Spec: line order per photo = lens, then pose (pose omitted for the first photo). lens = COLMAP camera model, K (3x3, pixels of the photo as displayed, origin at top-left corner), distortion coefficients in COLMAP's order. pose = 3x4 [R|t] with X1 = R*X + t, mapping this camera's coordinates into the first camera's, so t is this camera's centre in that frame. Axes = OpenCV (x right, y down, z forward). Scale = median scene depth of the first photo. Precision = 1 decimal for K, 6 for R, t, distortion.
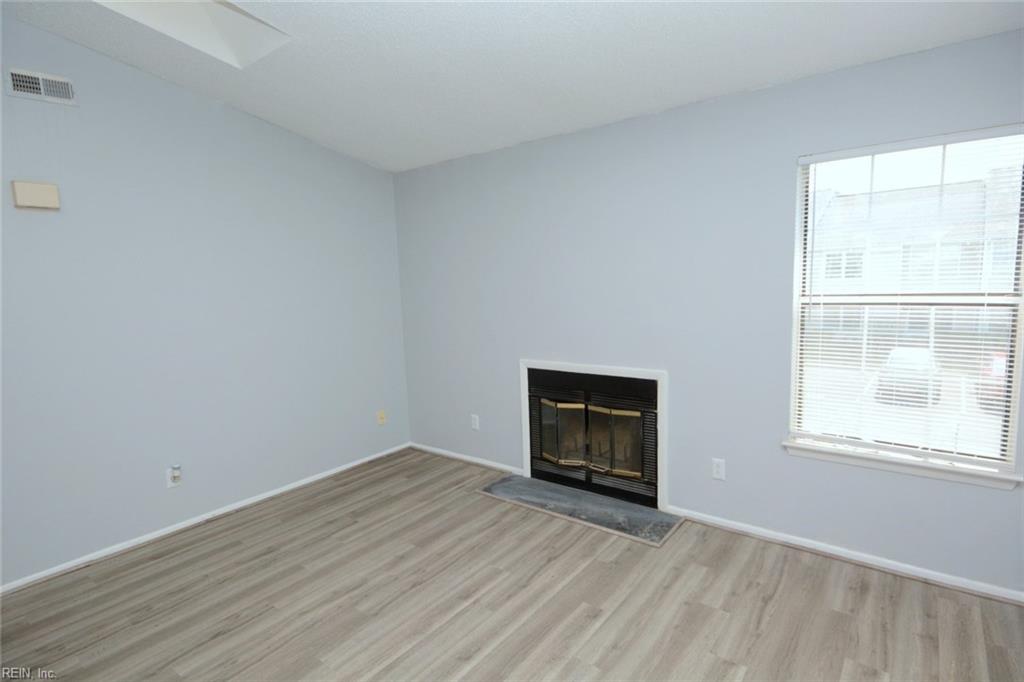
lens RADIAL K [[511.2, 0, 518.0], [0, 511.2, 342.3], [0, 0, 1]] dist [0.005796, -0.000031]
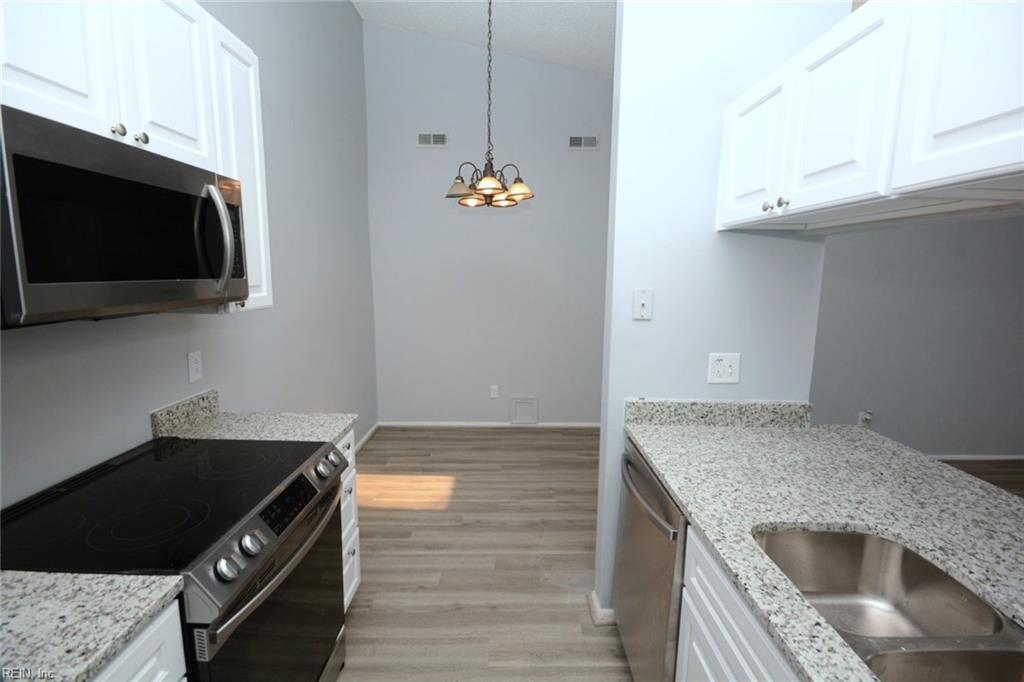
lens RADIAL K [[471.9, 0, 515.4], [0, 471.9, 347.0], [0, 0, 1]] dist [0.001707, -0.000948]
pose [[0.611250, 0.176087, -0.771600, -0.341789], [-0.130167, 0.984026, 0.121448, 0.058528], [0.780660, 0.026202, 0.624406, -0.446583]]
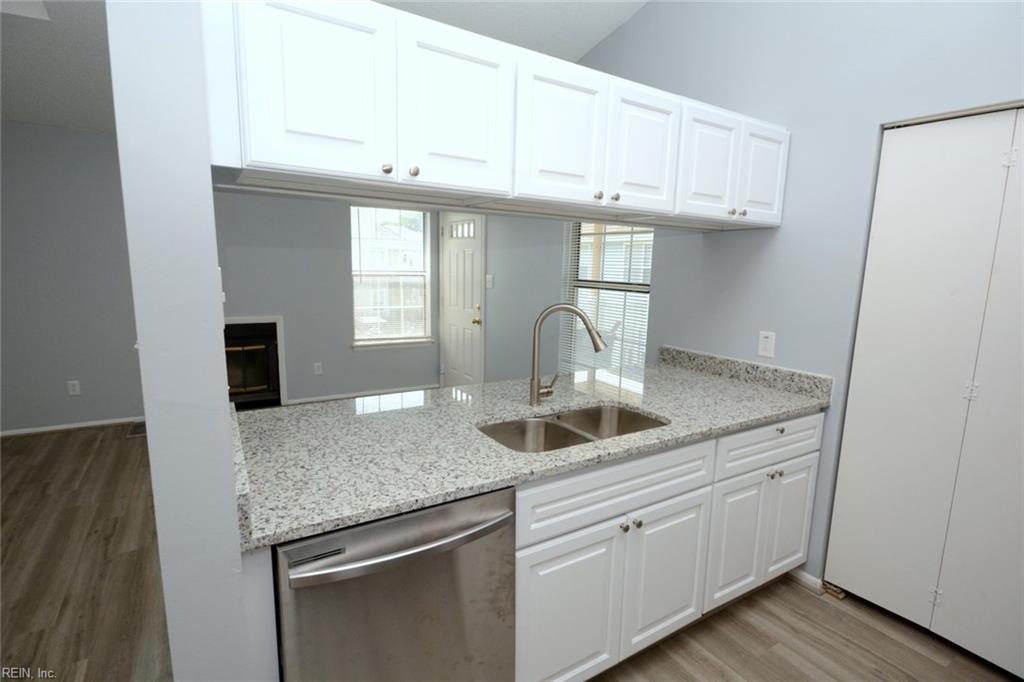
lens RADIAL K [[502.5, 0, 510.0], [0, 502.5, 344.8], [0, 0, 1]] dist [0.004028, -0.003980]
pose [[0.352111, -0.102388, 0.930341, -0.951567], [0.074027, 0.993931, 0.081369, 0.073570], [-0.933026, 0.040219, 0.357553, -0.225733]]
